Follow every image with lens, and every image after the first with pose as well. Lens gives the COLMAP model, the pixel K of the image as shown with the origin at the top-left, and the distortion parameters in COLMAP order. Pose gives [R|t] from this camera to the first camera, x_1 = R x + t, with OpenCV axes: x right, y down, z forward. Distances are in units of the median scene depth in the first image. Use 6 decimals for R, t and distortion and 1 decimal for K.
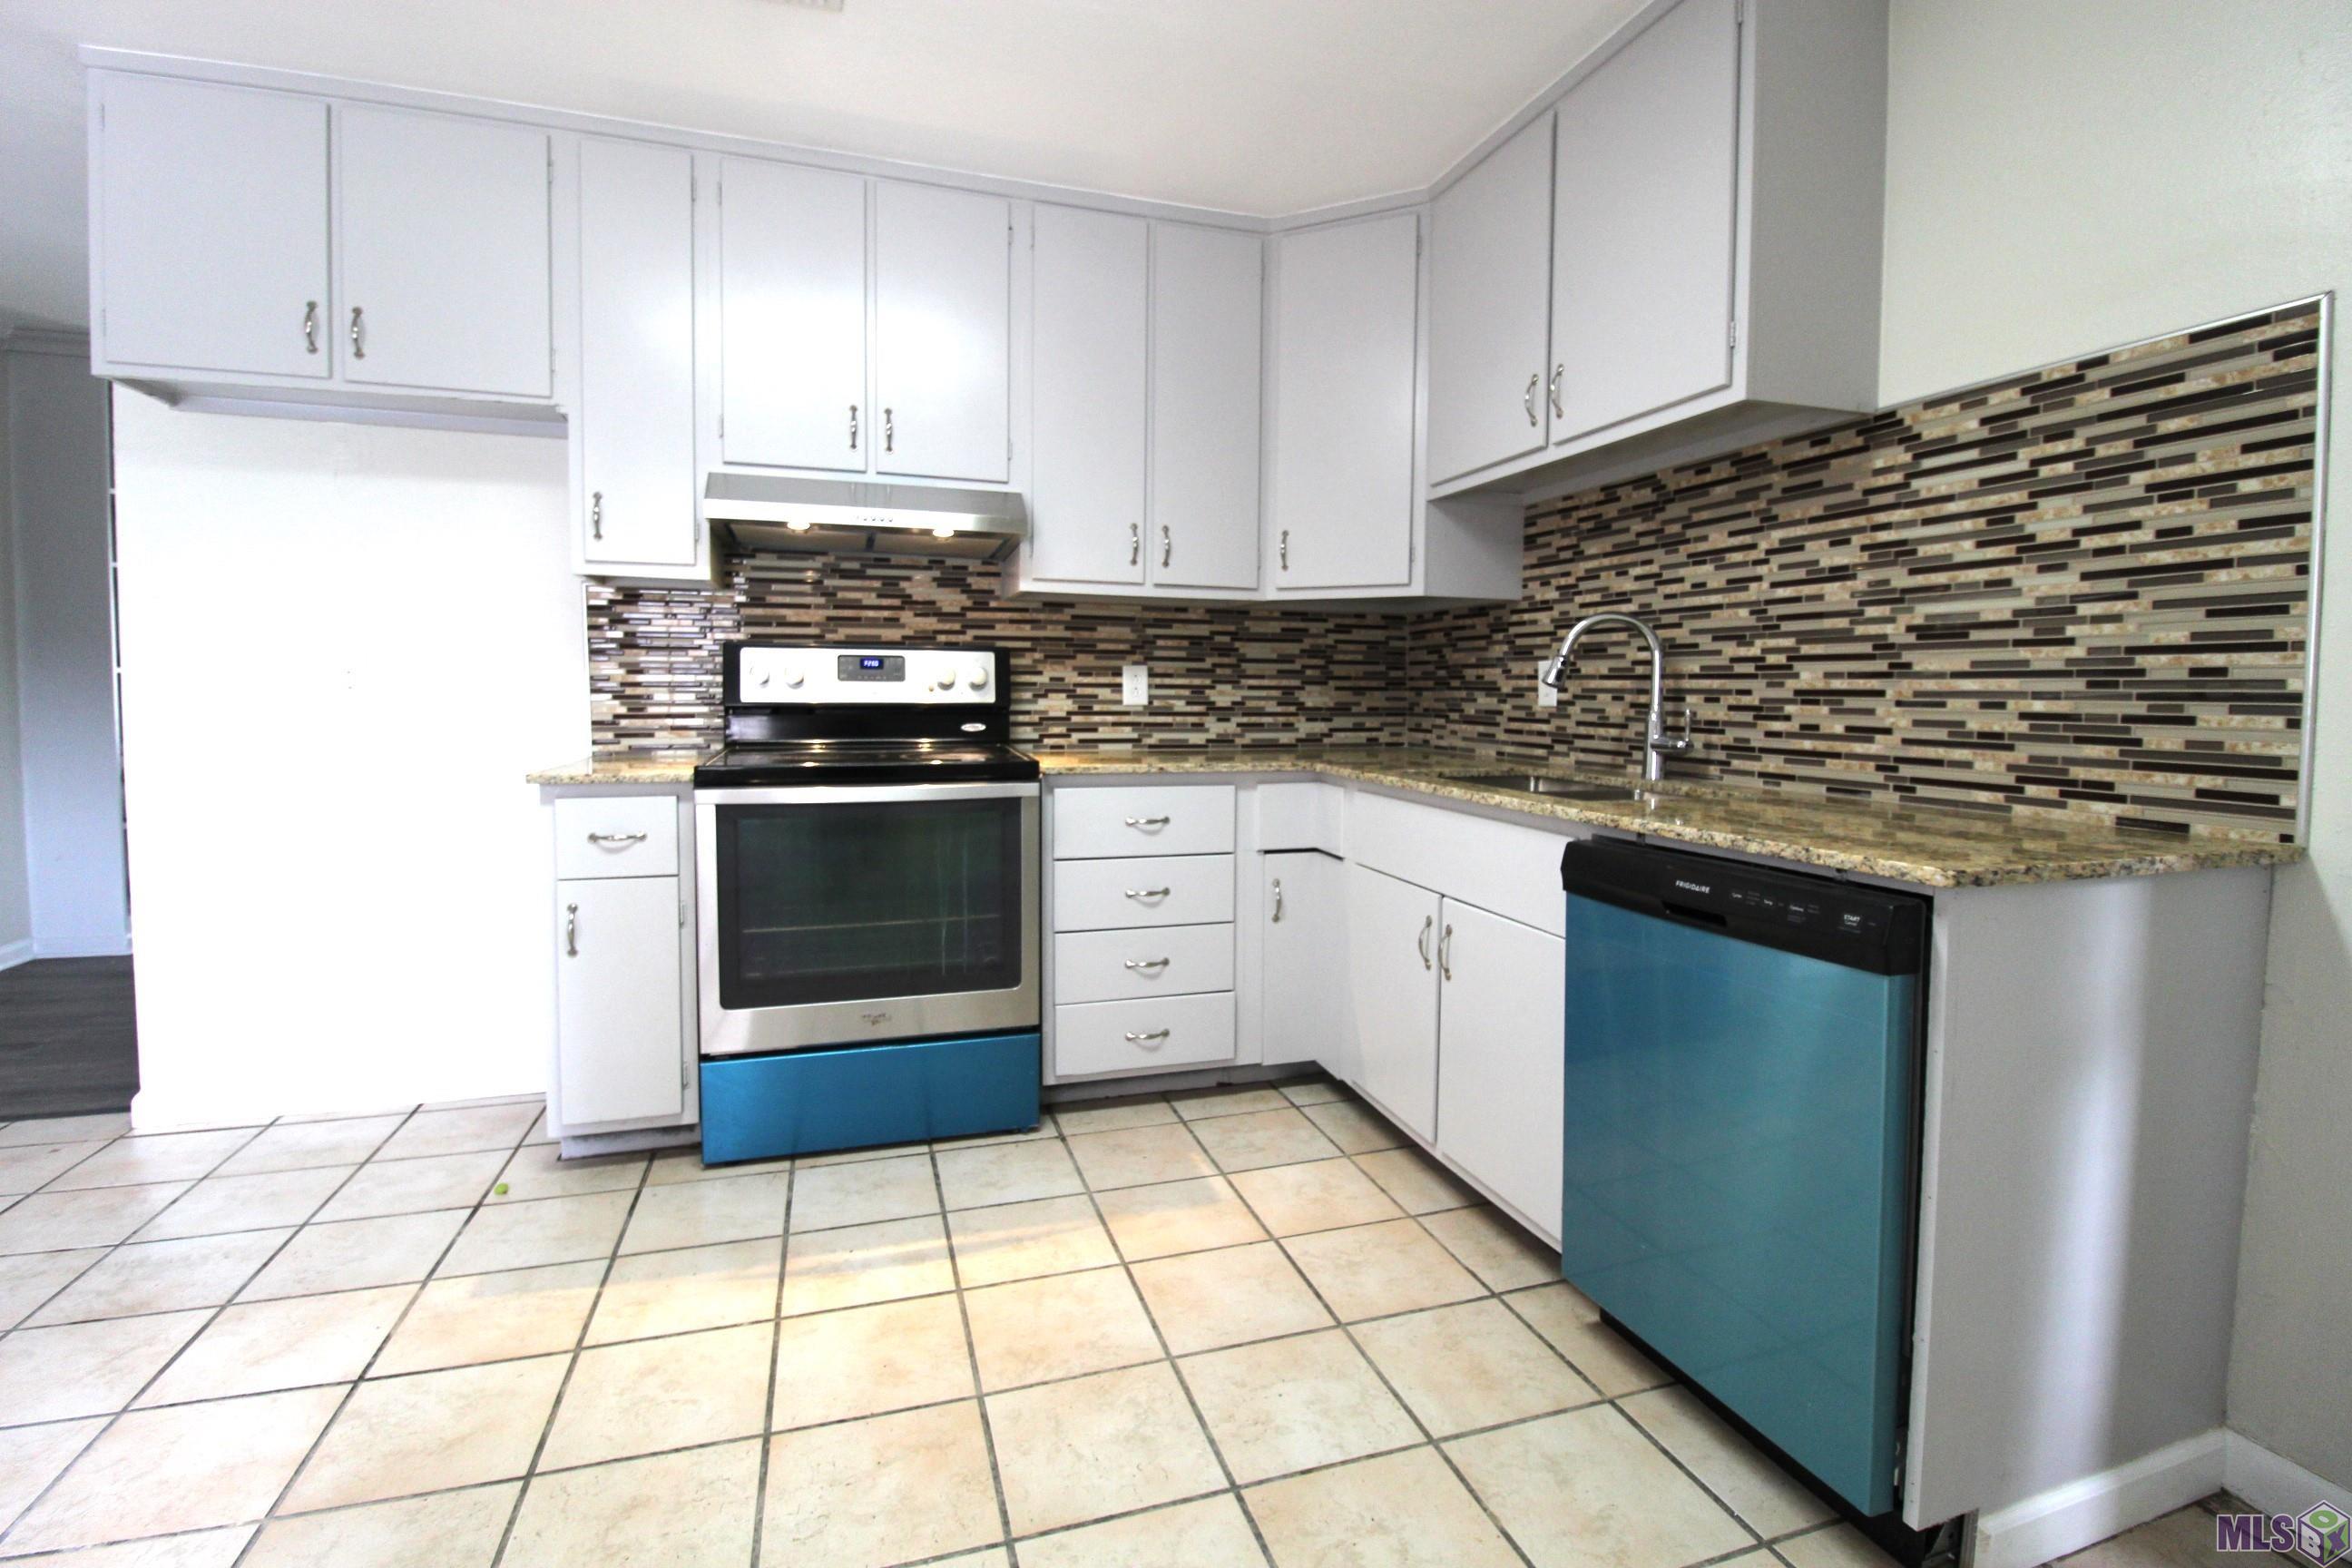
lens RADIAL K [[1097.6, 0, 1184.4], [0, 1097.6, 743.7], [0, 0, 1]] dist [0.018957, -0.017408]
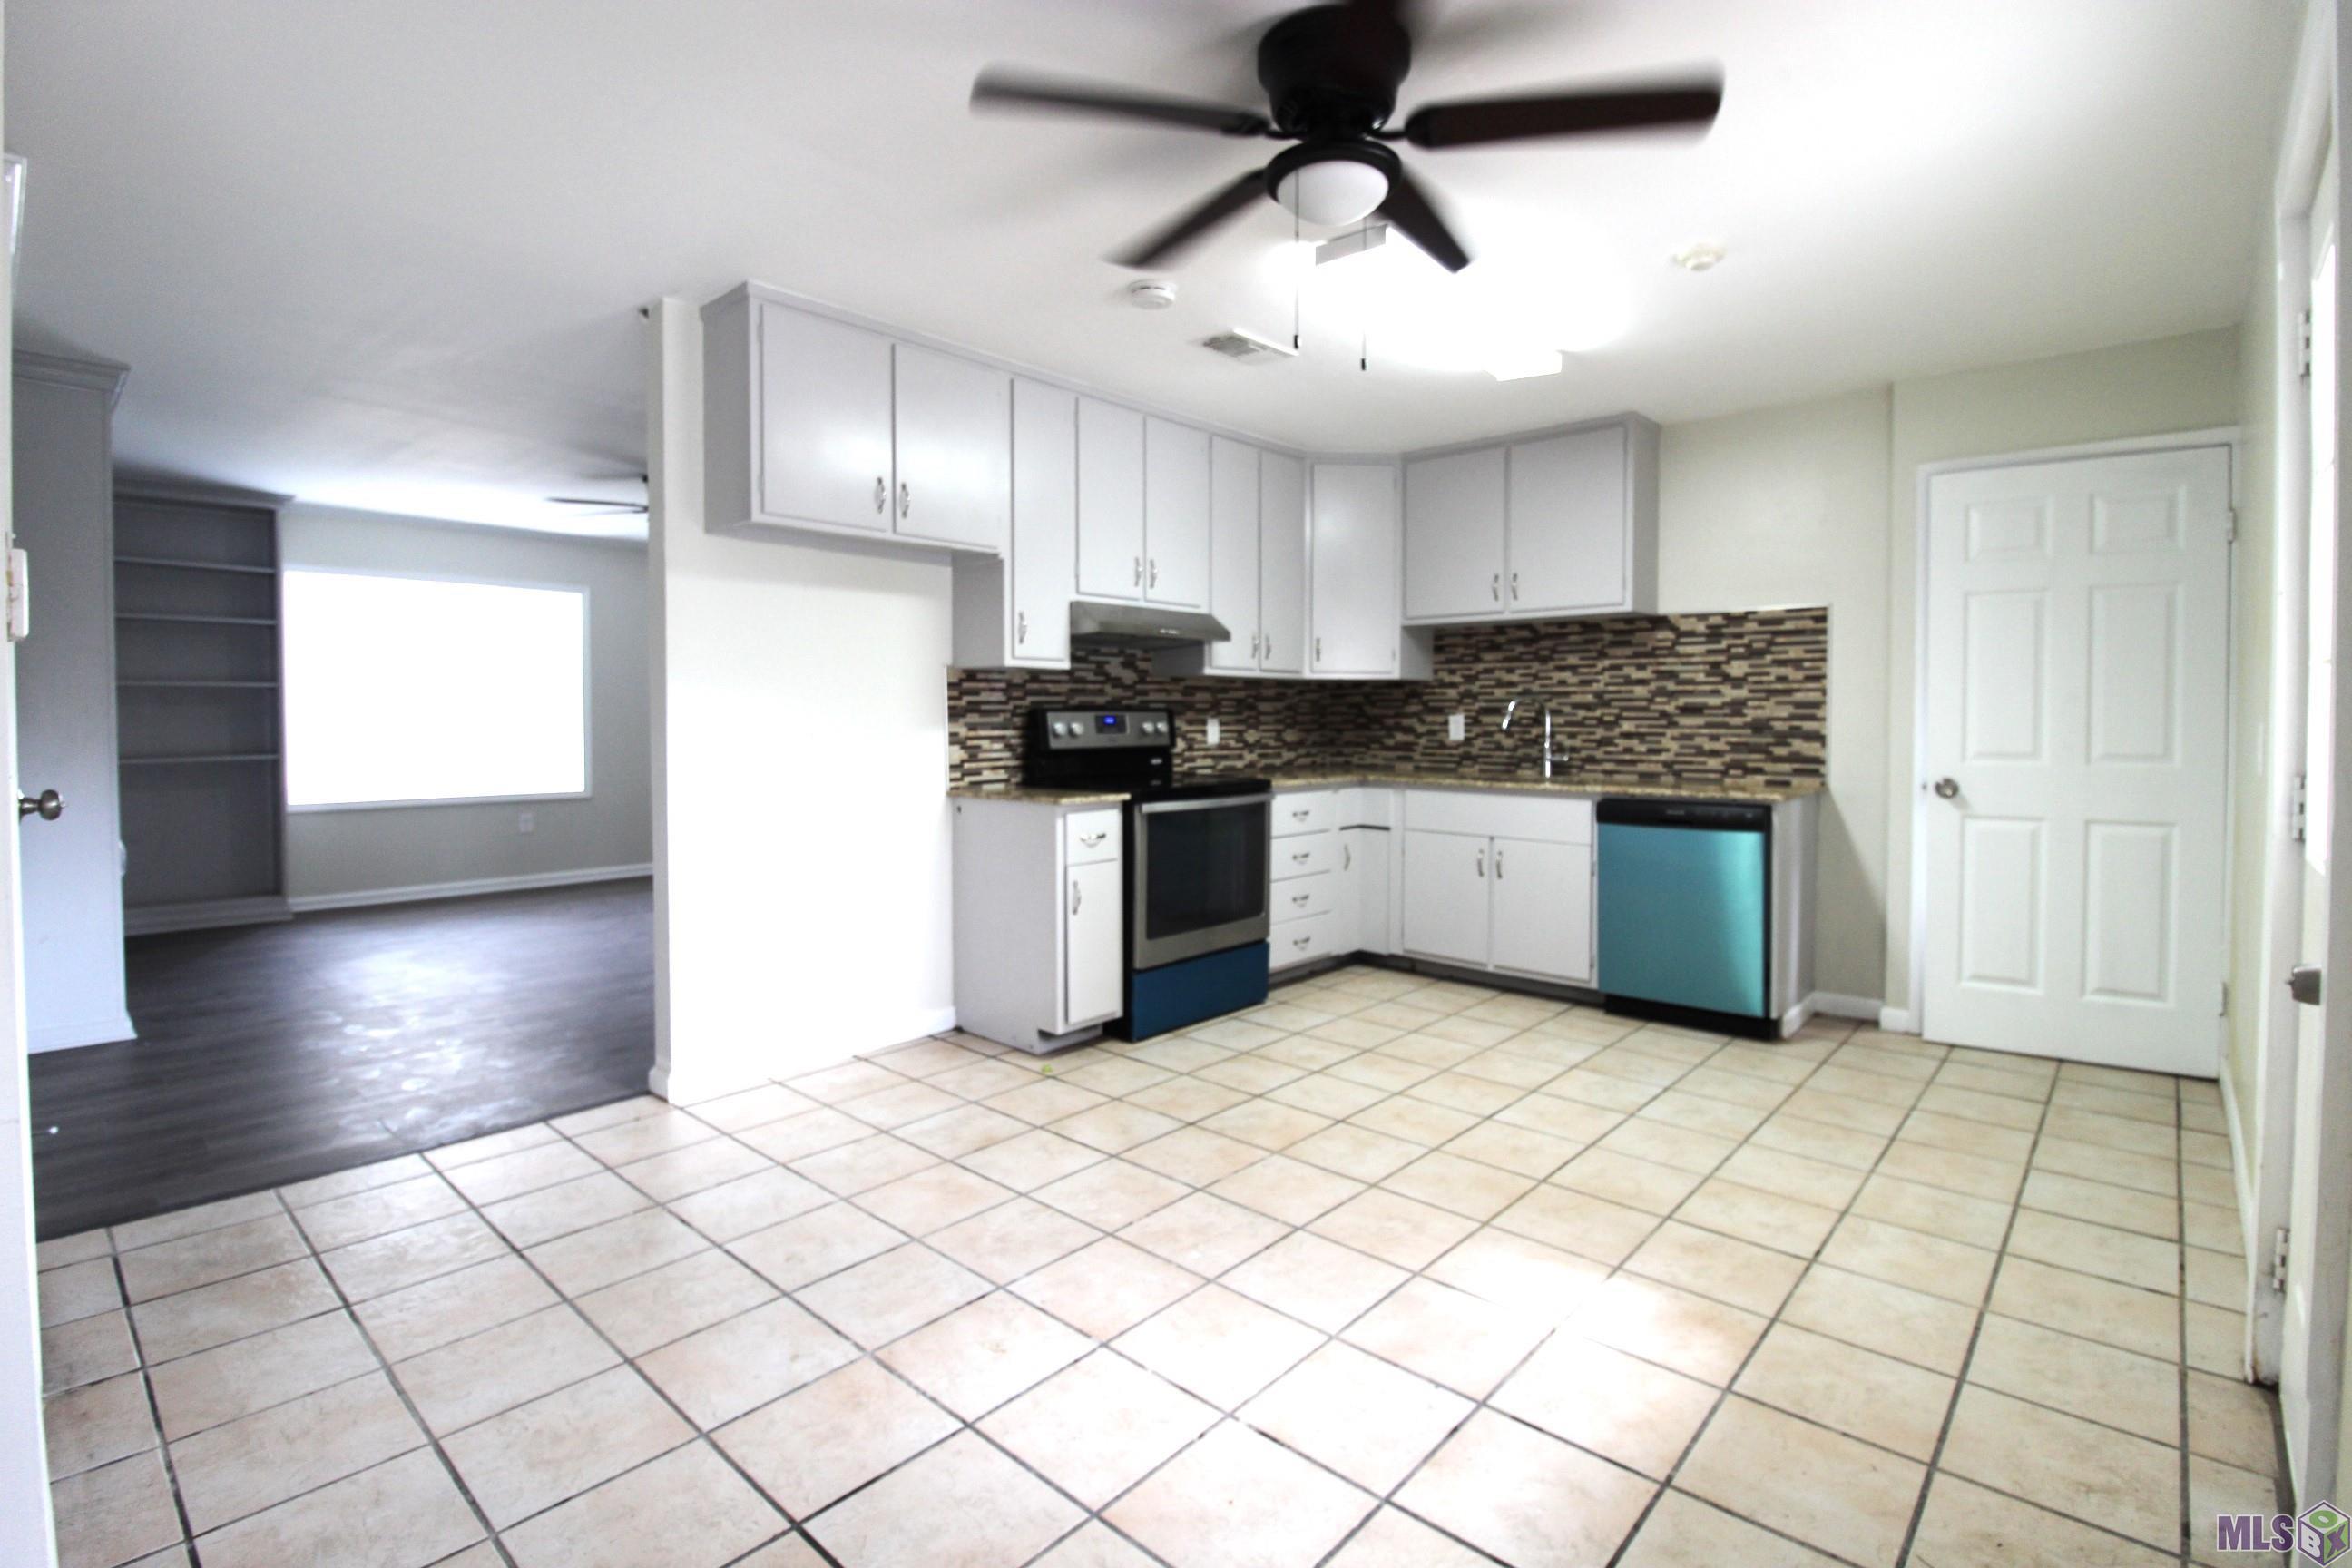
lens RADIAL K [[1097.6, 0, 1184.4], [0, 1097.6, 743.7], [0, 0, 1]] dist [0.018957, -0.017408]
pose [[0.863721, -0.022676, 0.503460, -1.195062], [0.032826, 0.999397, -0.011303, -0.026976], [-0.502900, 0.026289, 0.863944, -0.428863]]
